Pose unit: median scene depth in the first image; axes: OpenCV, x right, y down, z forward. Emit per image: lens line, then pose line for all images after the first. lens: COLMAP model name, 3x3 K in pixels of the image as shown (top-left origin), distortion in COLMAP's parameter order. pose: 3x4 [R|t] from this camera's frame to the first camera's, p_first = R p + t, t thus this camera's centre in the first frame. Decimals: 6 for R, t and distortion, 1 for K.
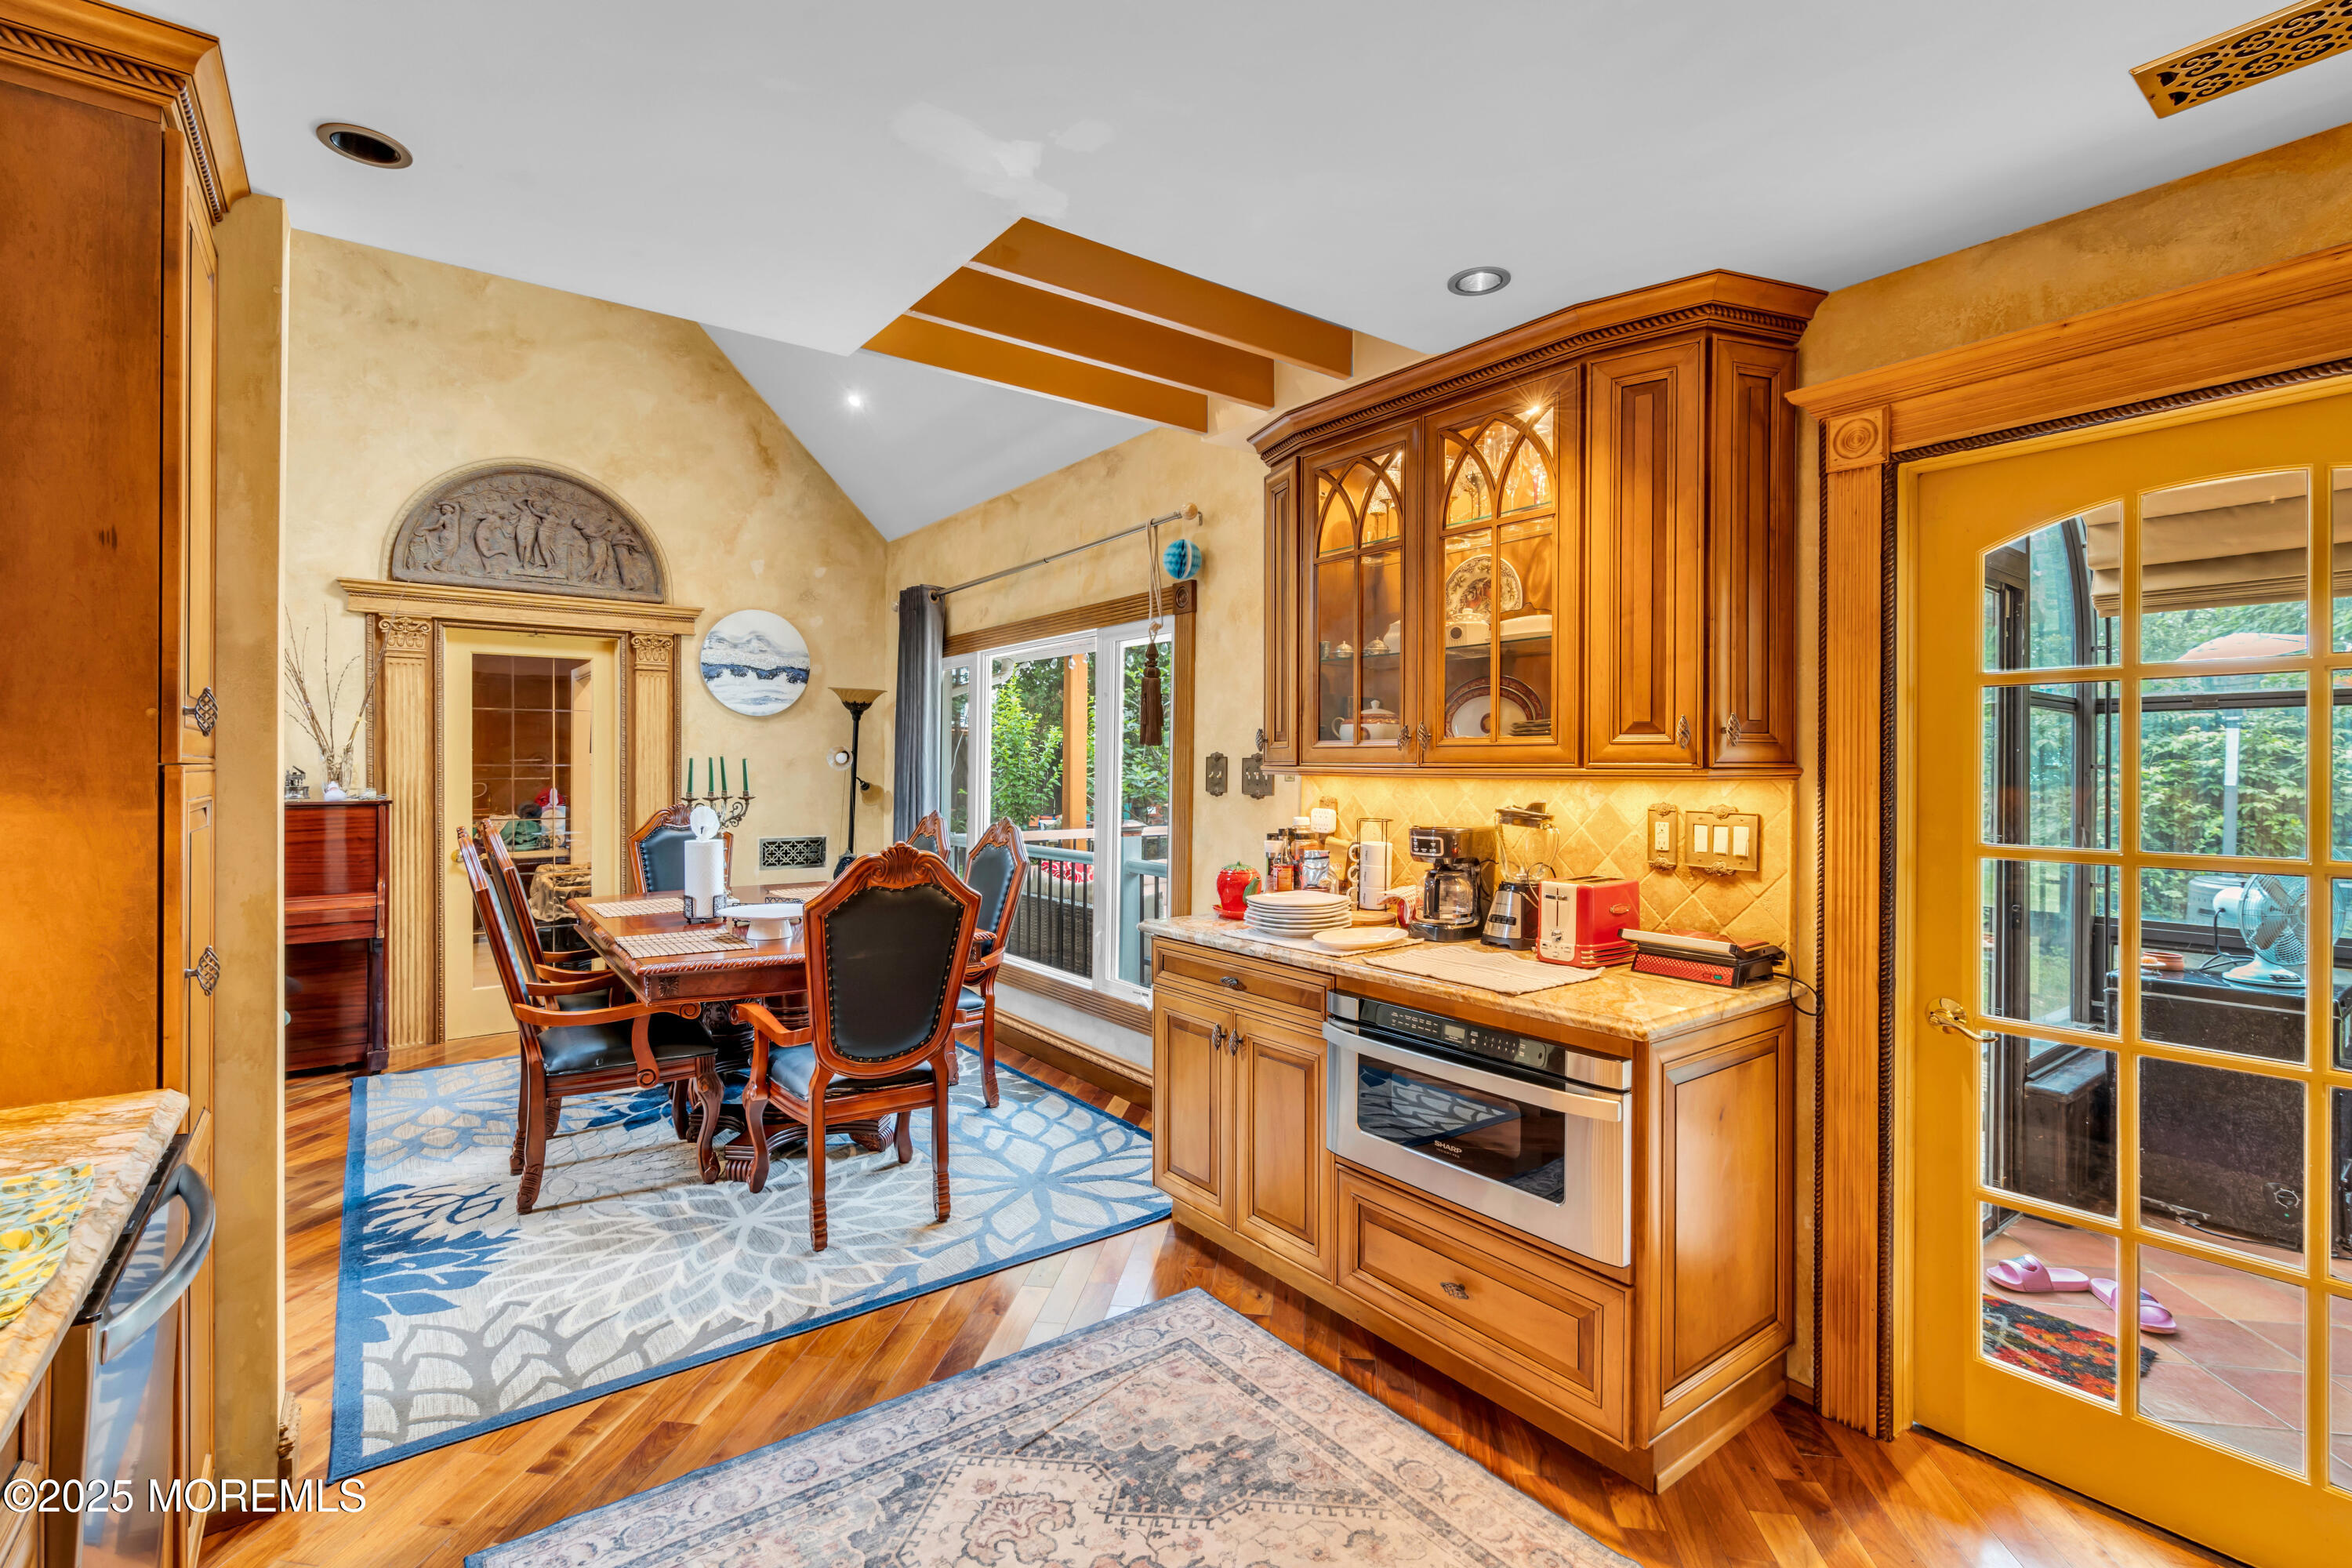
lens RADIAL K [[1073.5, 0, 1176.0], [0, 1073.5, 784.0], [0, 0, 1]] dist [-0.001044, -0.000367]
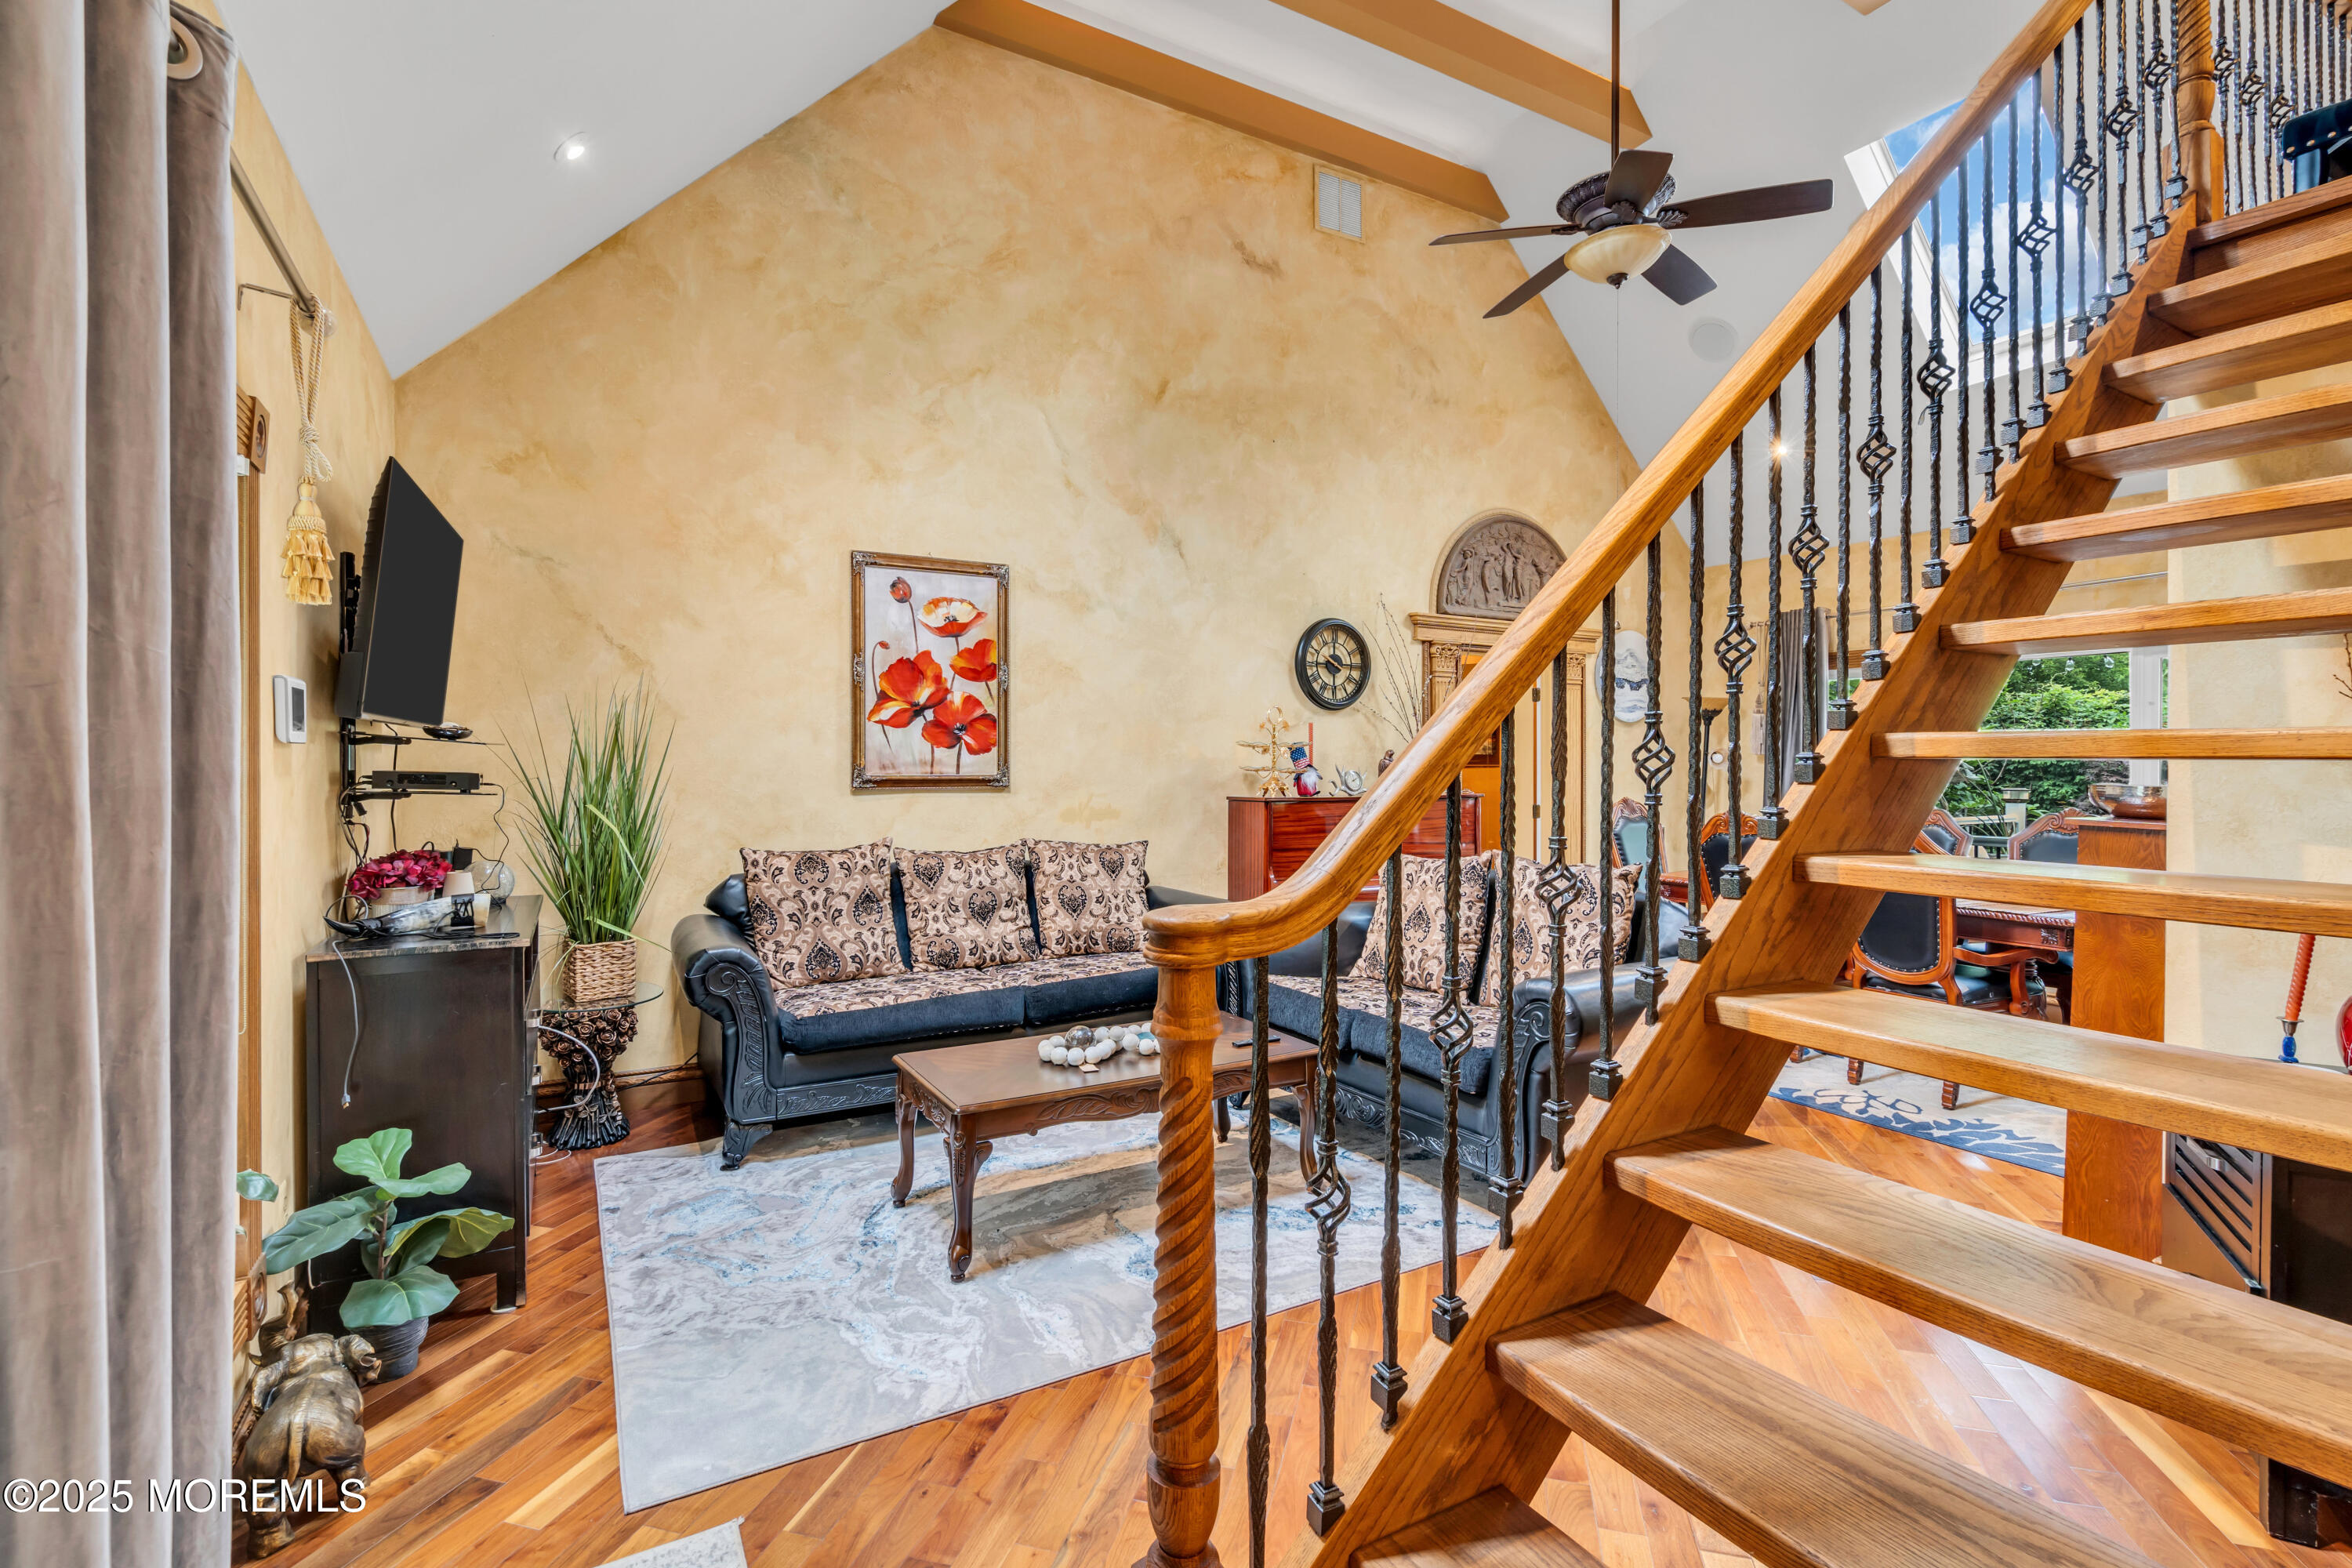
lens RADIAL K [[1073.5, 0, 1176.0], [0, 1073.5, 784.0], [0, 0, 1]] dist [-0.001044, -0.000367]
pose [[0.992626, -0.001222, -0.121210, -0.888747], [0.001402, 0.999998, 0.001400, 0.002940], [0.121208, -0.001560, 0.992626, -0.257525]]
